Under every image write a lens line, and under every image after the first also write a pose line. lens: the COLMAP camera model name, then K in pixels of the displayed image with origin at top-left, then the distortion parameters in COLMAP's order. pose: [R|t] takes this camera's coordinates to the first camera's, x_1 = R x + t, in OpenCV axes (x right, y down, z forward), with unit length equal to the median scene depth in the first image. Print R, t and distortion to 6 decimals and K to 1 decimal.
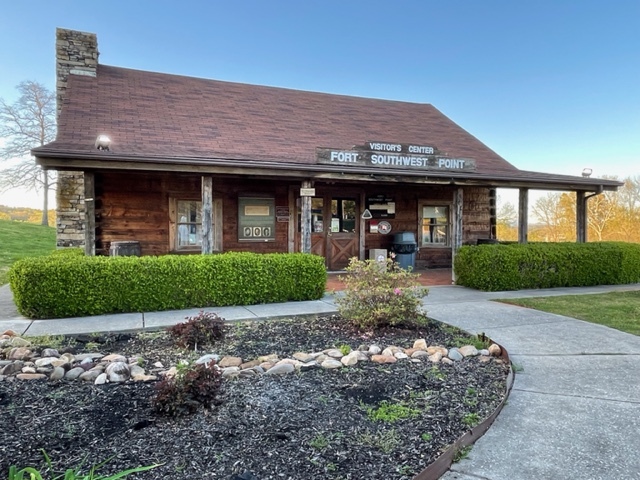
lens RADIAL K [[485.5, 0, 320.0], [0, 485.5, 240.0], [0, 0, 1]] dist [0.001680, -0.002074]
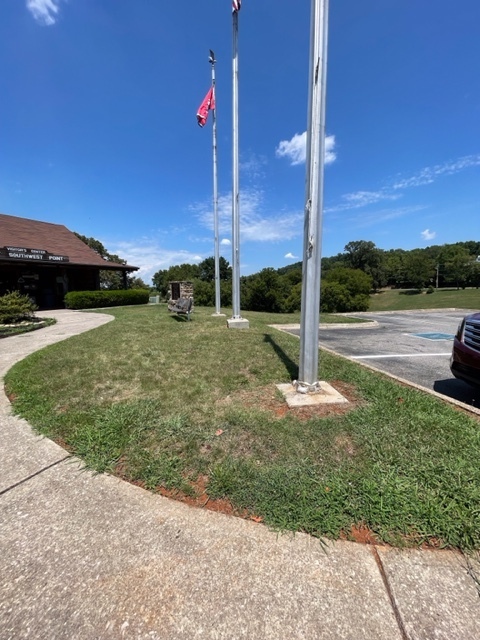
lens RADIAL K [[259.9, 0, 242.9], [0, 259.9, 321.4], [0, 0, 1]] dist [-0.000439, -0.000367]
pose [[0.764739, -0.103798, 0.635925, 0.107323], [0.039743, 0.992659, 0.114231, 0.038209], [-0.643114, -0.062084, 0.763250, -0.515738]]
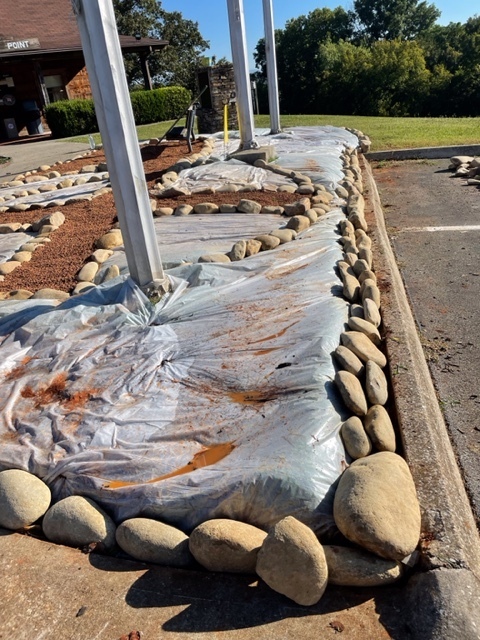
lens RADIAL K [[491.7, 0, 240.0], [0, 491.7, 320.0], [0, 0, 1]] dist [0.084873, -0.113843]
pose [[0.940824, -0.243474, 0.235734, 0.288041], [0.130508, 0.902244, 0.411004, 0.042691], [-0.312758, -0.355917, 0.880628, -0.631226]]
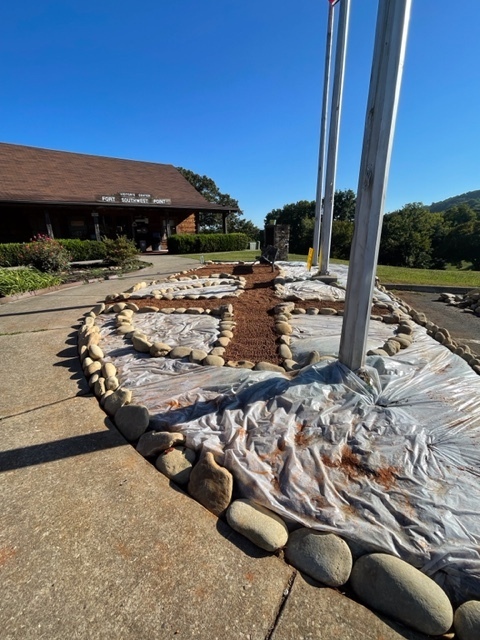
lens RADIAL K [[295.8, 0, 241.6], [0, 295.8, 321.8], [0, 0, 1]] dist [-0.001647, 0.001354]
pose [[0.958003, -0.103401, 0.267468, 0.174083], [0.029256, 0.963102, 0.267540, 0.033330], [-0.285263, -0.248479, 0.925680, -0.543791]]
